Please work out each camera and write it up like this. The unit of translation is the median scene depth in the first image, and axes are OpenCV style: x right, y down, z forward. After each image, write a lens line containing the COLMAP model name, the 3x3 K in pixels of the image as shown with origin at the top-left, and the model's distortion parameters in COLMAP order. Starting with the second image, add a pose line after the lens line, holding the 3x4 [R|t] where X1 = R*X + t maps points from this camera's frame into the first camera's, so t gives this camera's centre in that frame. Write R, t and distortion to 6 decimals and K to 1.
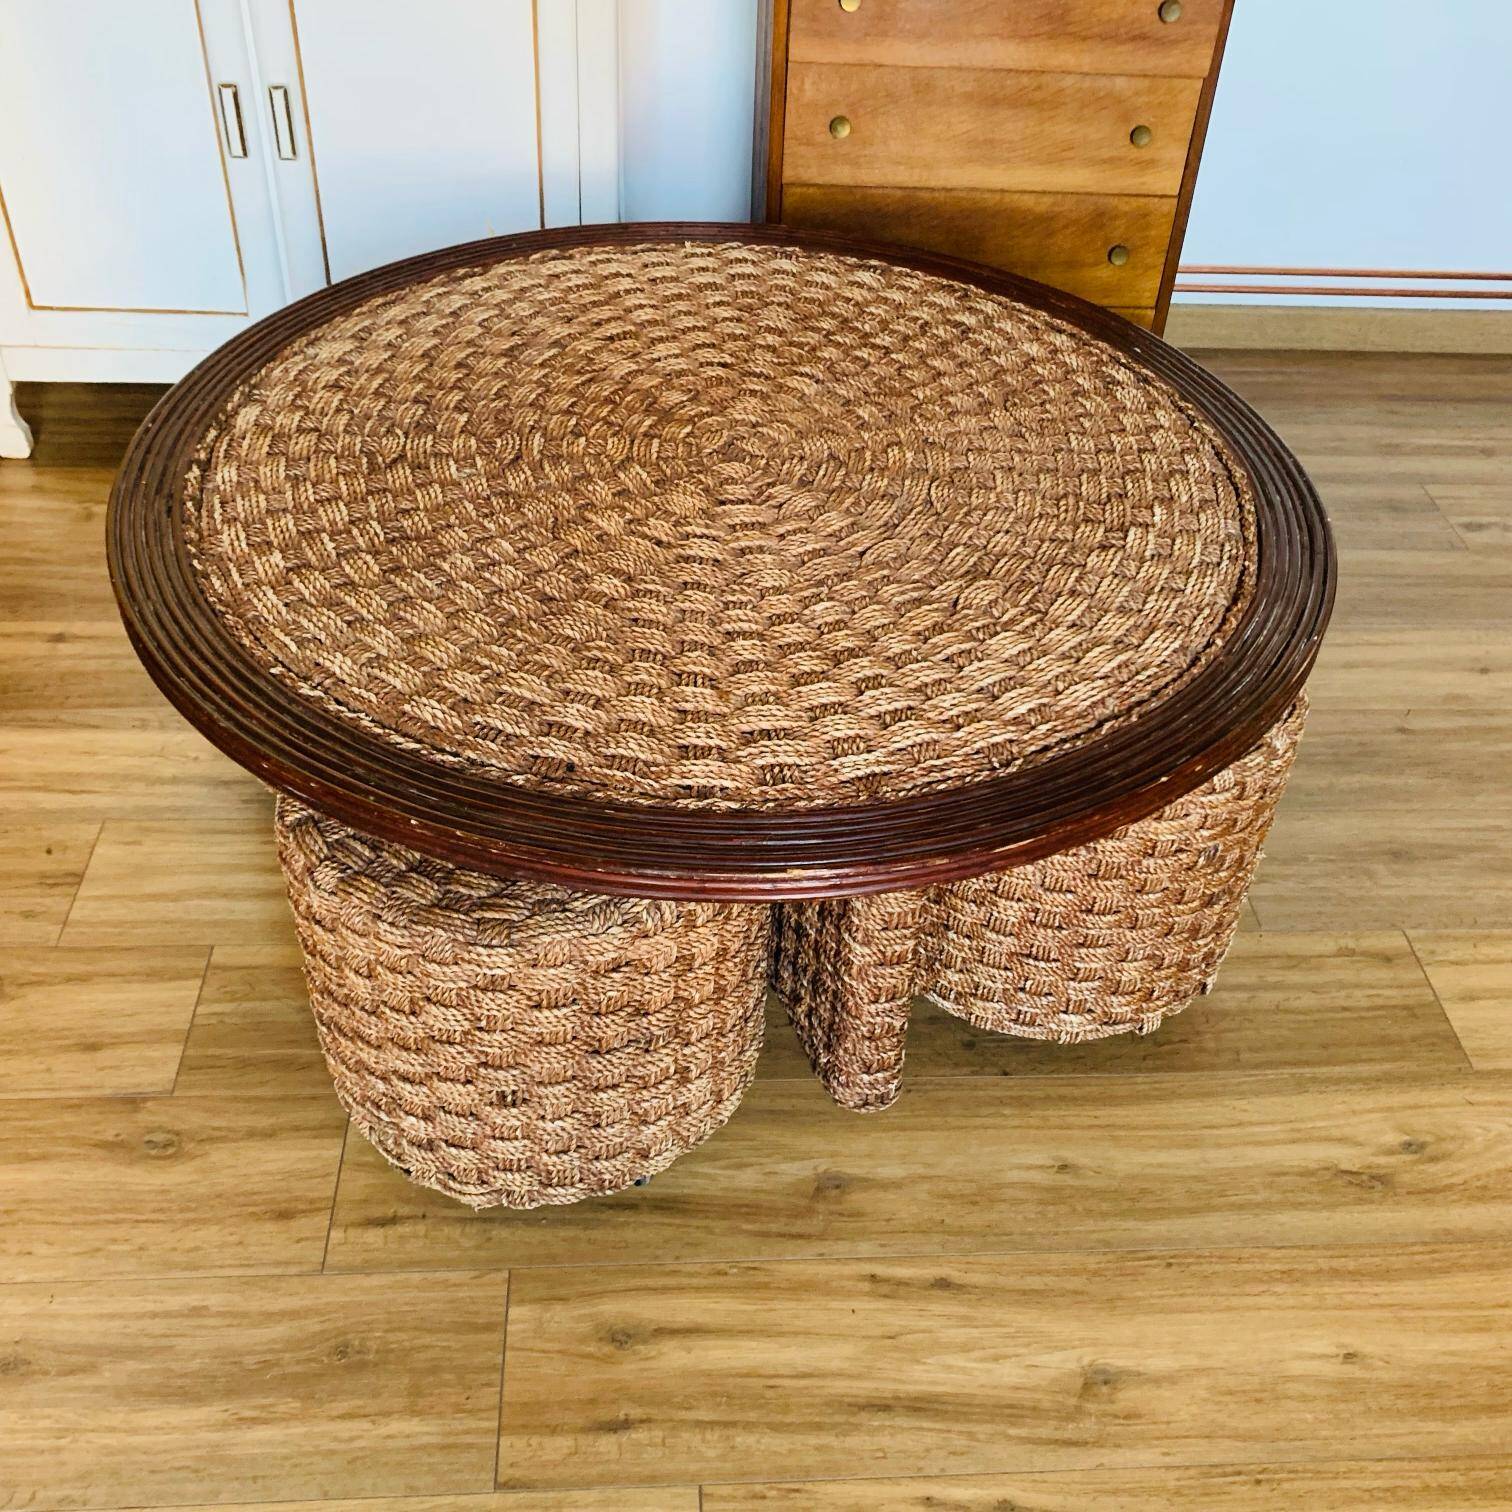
lens RADIAL K [[1558.4, 0, 778.7], [0, 1558.4, 772.1], [0, 0, 1]] dist [-0.007725, 0.000000]
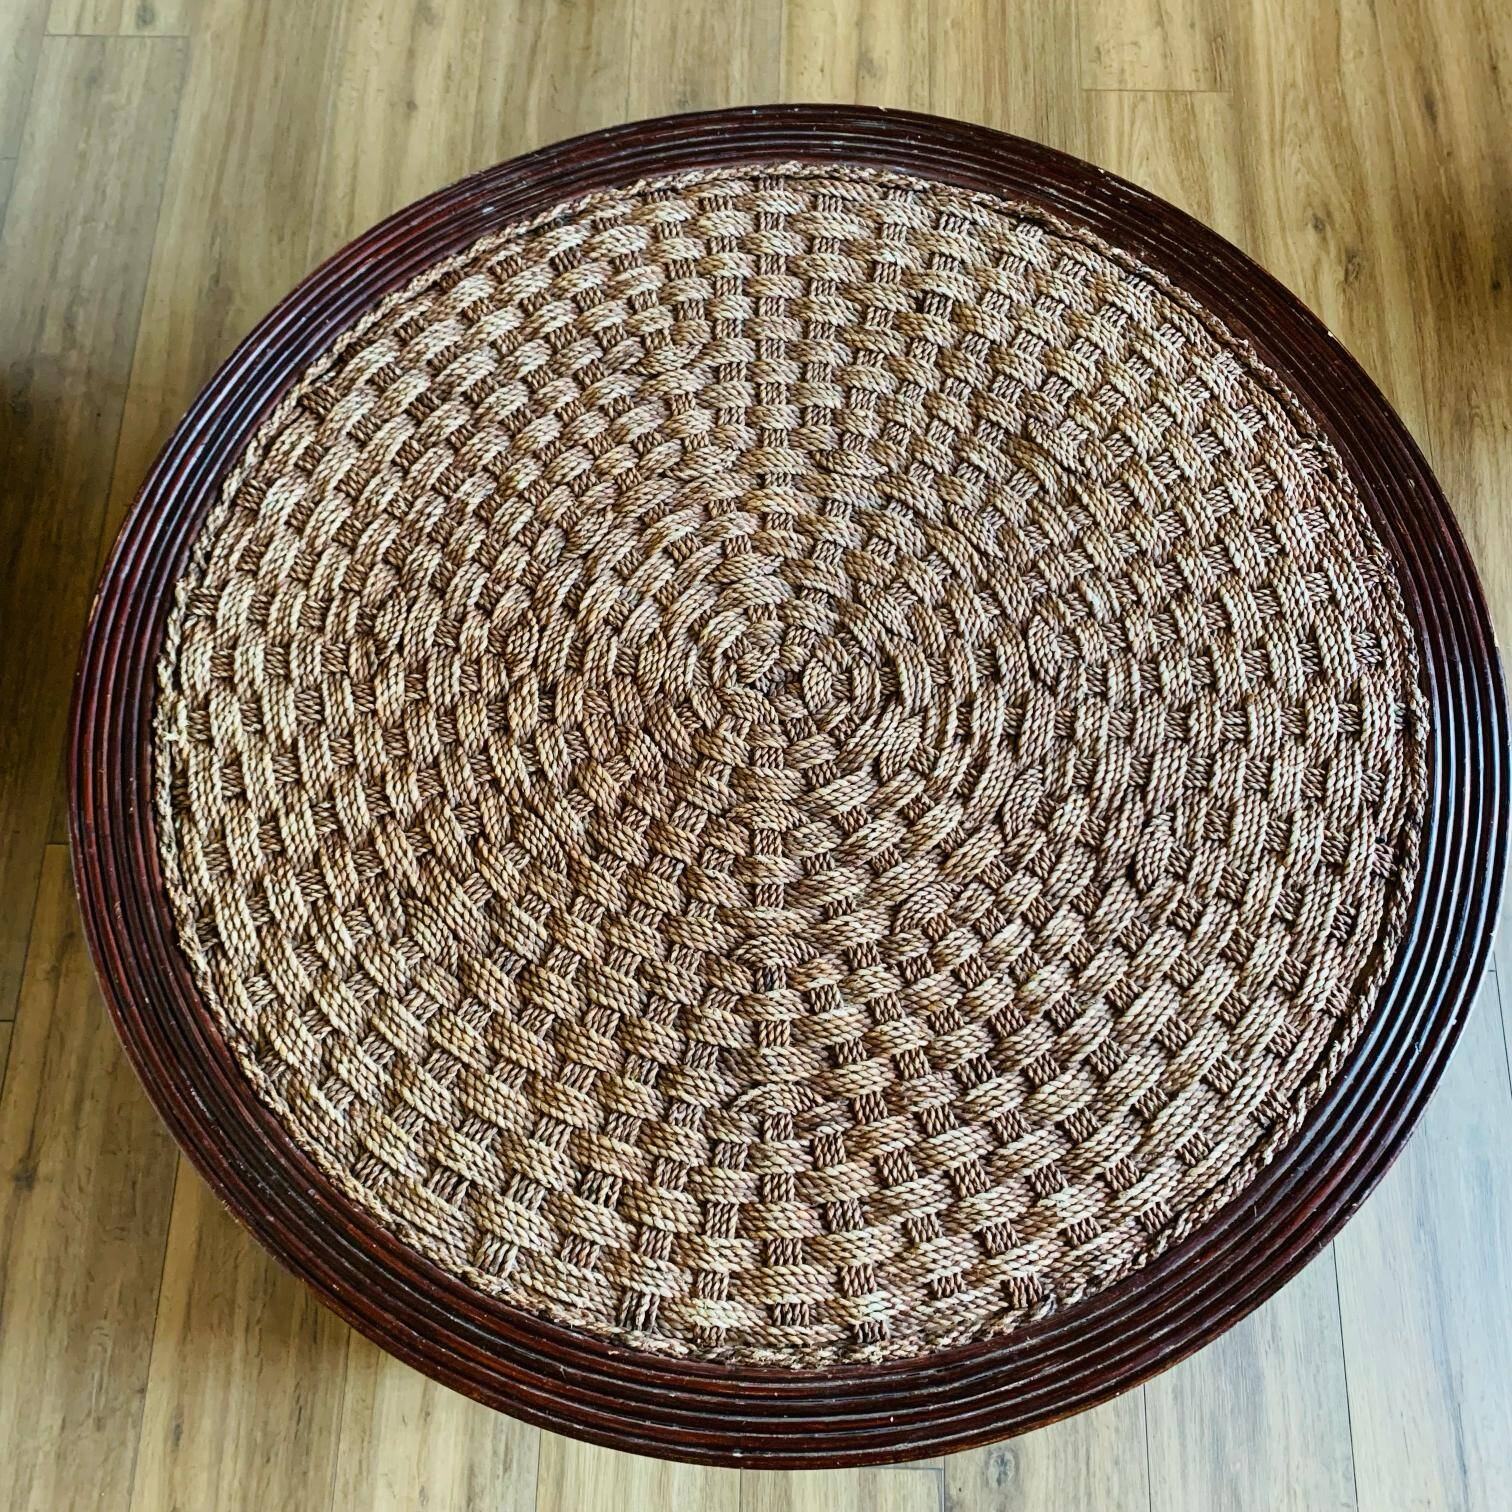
lens RADIAL K [[1558.4, 0, 755.7], [0, 1558.4, 764.0], [0, 0, 1]] dist [-0.007725, 0.000000]
pose [[0.046848, -0.959977, 0.276132, -0.307102], [0.685766, 0.231908, 0.689887, -0.795123], [-0.726313, 0.157043, 0.669184, 0.489082]]
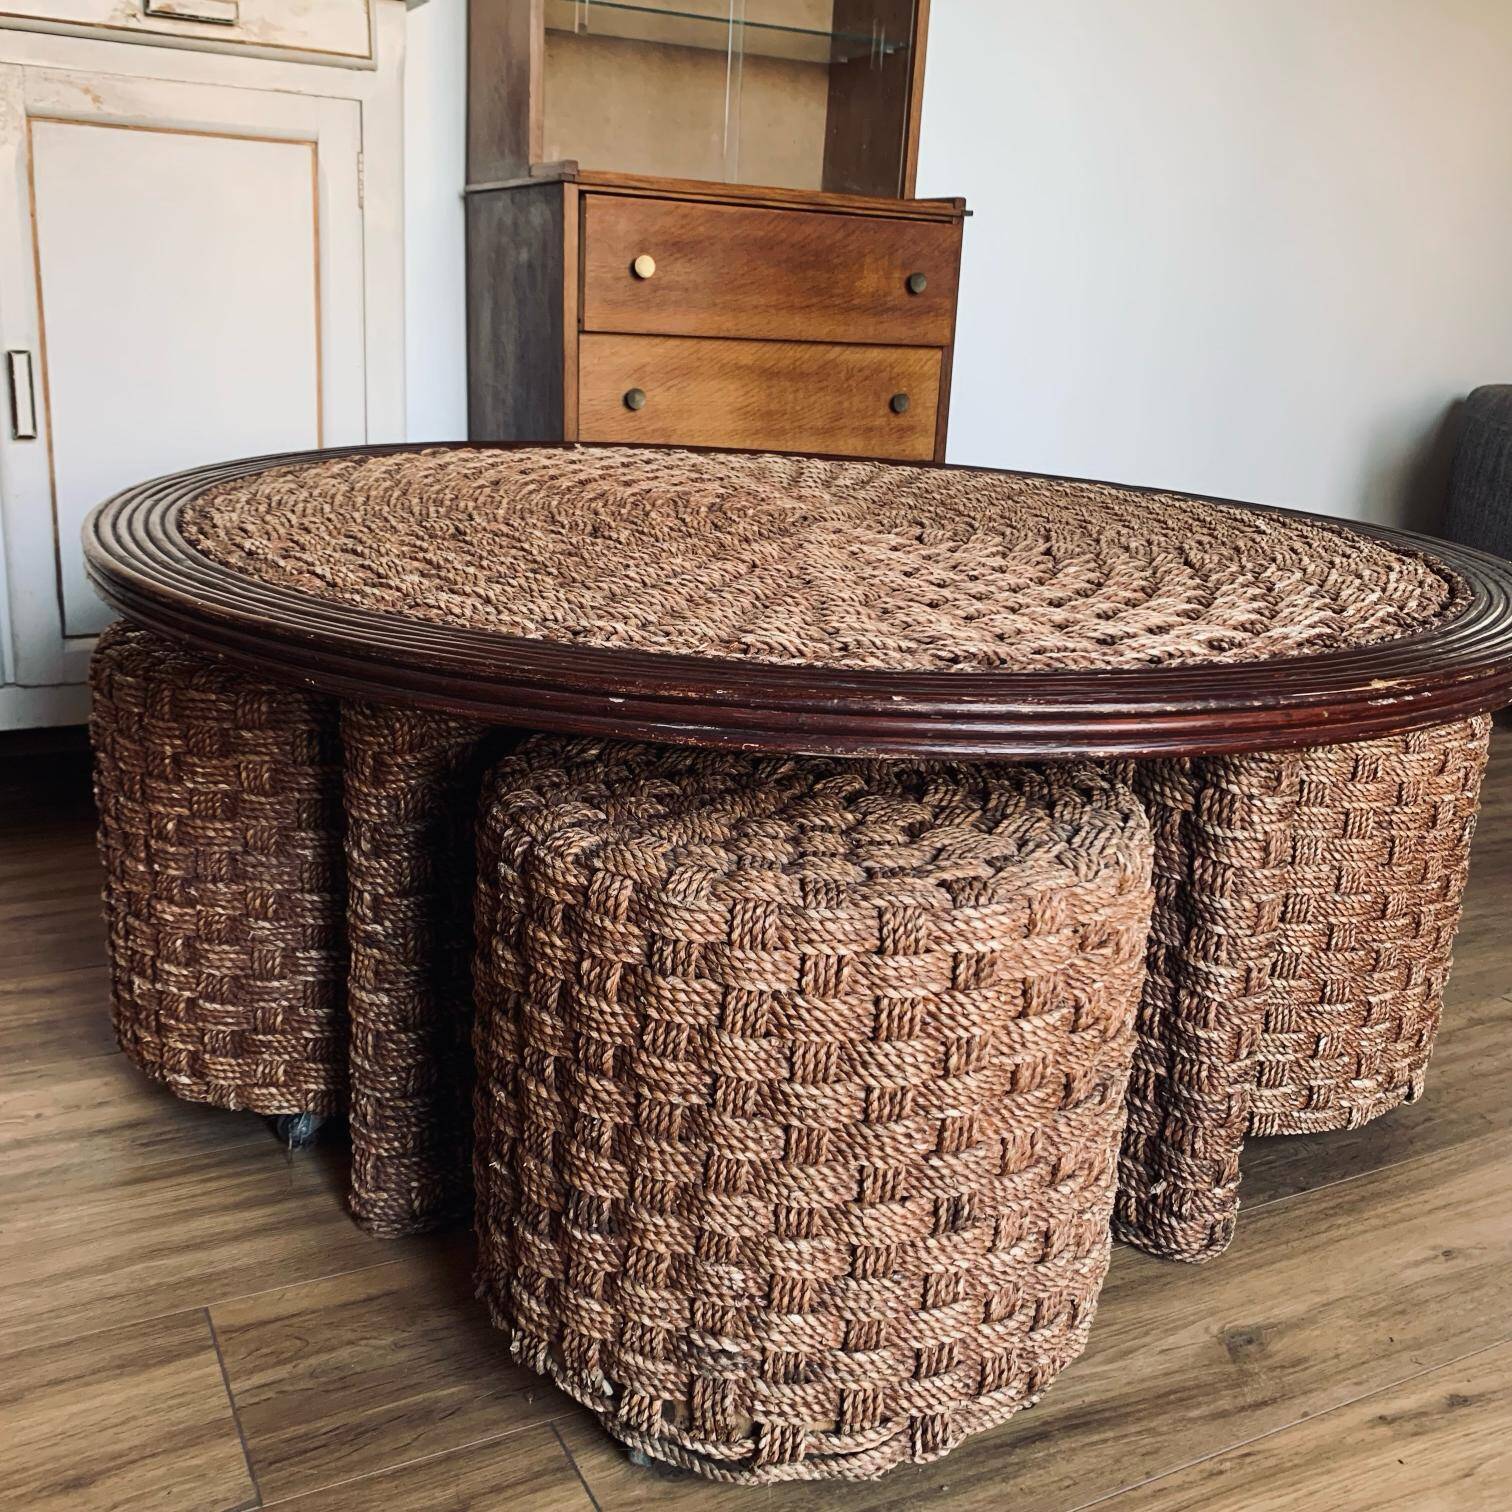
lens RADIAL K [[1558.4, 0, 769.1], [0, 1558.4, 766.2], [0, 0, 1]] dist [-0.007725, 0.000000]
pose [[0.912636, -0.121428, 0.390322, -0.433002], [0.264118, 0.903947, -0.336336, 0.214524], [-0.311990, 0.410043, 0.857045, 0.343490]]
